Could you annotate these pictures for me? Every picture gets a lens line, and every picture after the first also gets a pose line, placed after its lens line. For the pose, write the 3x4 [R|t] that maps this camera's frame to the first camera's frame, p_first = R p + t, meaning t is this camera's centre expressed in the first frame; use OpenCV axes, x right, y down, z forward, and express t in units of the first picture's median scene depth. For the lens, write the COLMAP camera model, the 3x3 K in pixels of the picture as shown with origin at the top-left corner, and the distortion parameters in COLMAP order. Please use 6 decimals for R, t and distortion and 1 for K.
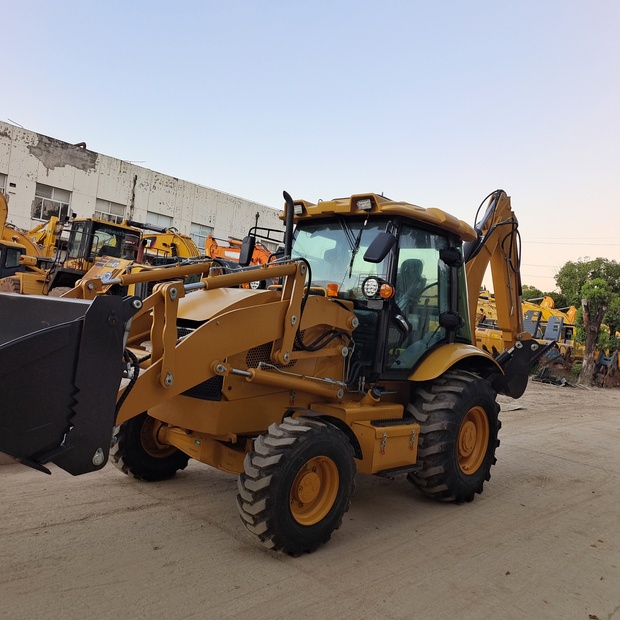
lens RADIAL K [[566.3, 0, 310.0], [0, 566.3, 310.0], [0, 0, 1]] dist [0.029452, 0.014271]
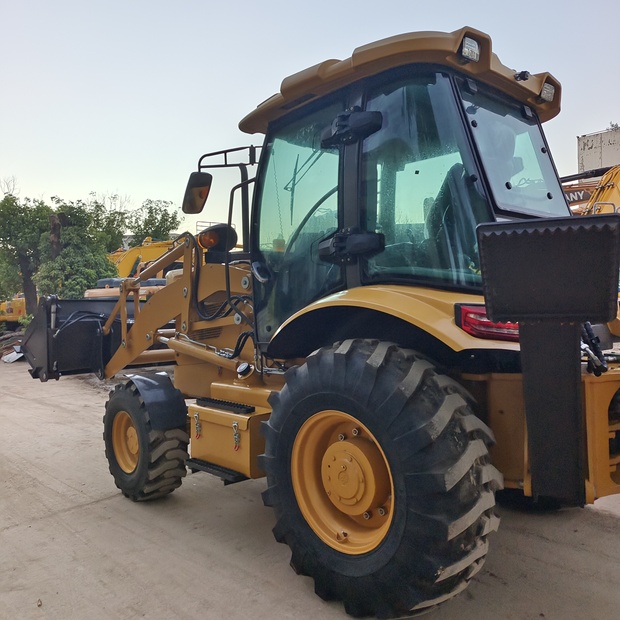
lens RADIAL K [[566.3, 0, 310.0], [0, 566.3, 310.0], [0, 0, 1]] dist [0.029452, 0.014271]
pose [[-0.070815, -0.094093, -0.993042, 0.827699], [0.044125, 0.994271, -0.097356, 0.135410], [0.996513, -0.050712, -0.066258, 1.070923]]
